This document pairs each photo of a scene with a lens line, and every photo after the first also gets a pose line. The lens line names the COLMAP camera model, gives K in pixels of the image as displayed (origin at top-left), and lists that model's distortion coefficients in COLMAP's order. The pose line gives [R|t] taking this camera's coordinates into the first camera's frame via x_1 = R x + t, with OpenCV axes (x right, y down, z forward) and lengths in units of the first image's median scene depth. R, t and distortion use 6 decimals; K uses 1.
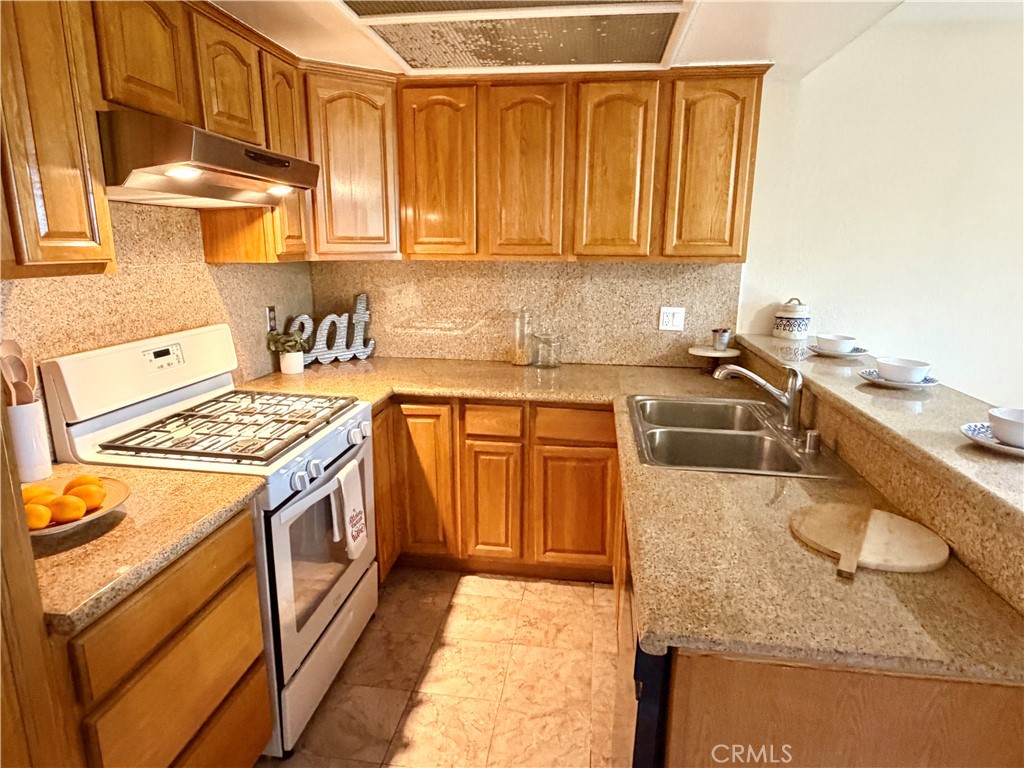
lens RADIAL K [[613.6, 0, 504.6], [0, 613.6, 386.6], [0, 0, 1]] dist [0.001918, 0.000128]
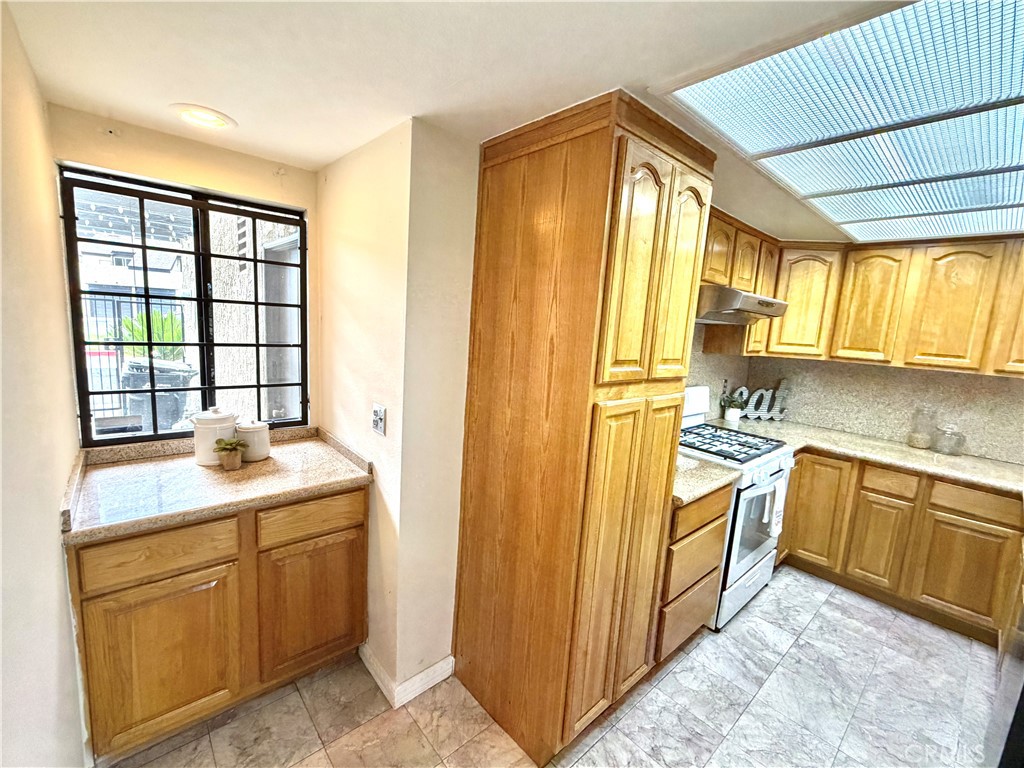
lens RADIAL K [[441.9, 0, 508.8], [0, 441.9, 383.9], [0, 0, 1]] dist [0.001434, 0.000414]
pose [[0.762877, 0.135193, -0.632252, -0.070958], [-0.204024, 0.978267, -0.036995, 0.052280], [0.613509, 0.157217, 0.773879, -0.329147]]
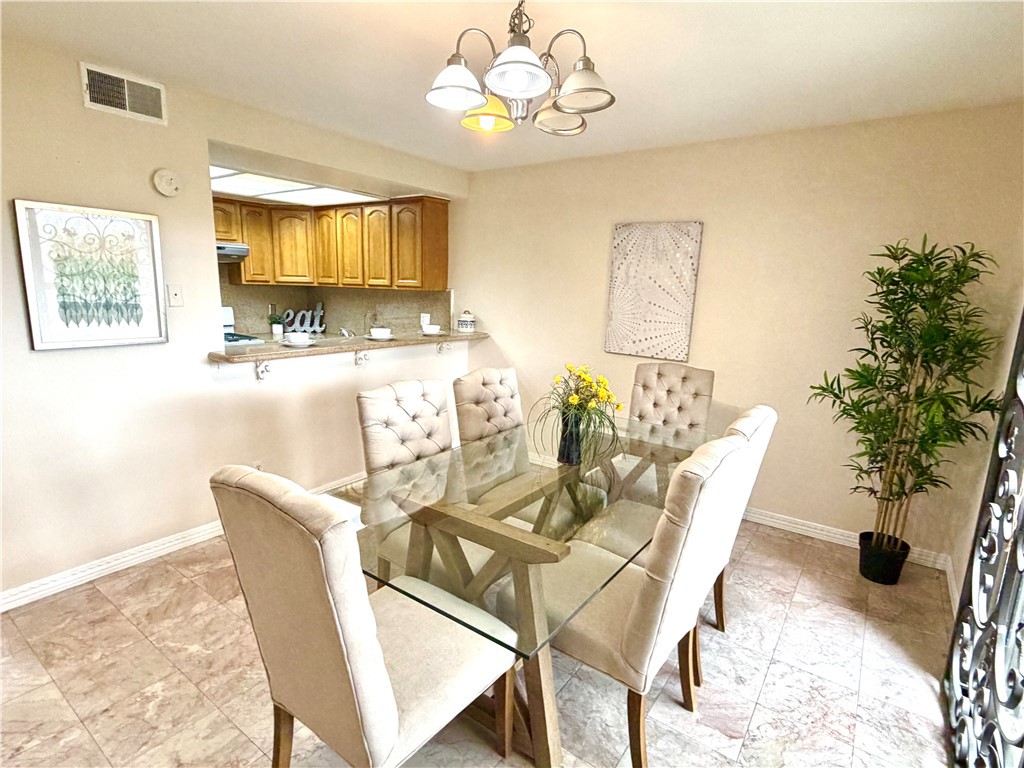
lens RADIAL K [[508.1, 0, 515.1], [0, 508.1, 379.7], [0, 0, 1]] dist [-0.004882, -0.000458]
pose [[0.883689, 0.105801, -0.455961, 1.453433], [-0.128955, 0.991451, -0.019870, 0.078672], [0.449961, 0.076357, 0.889778, -0.305391]]
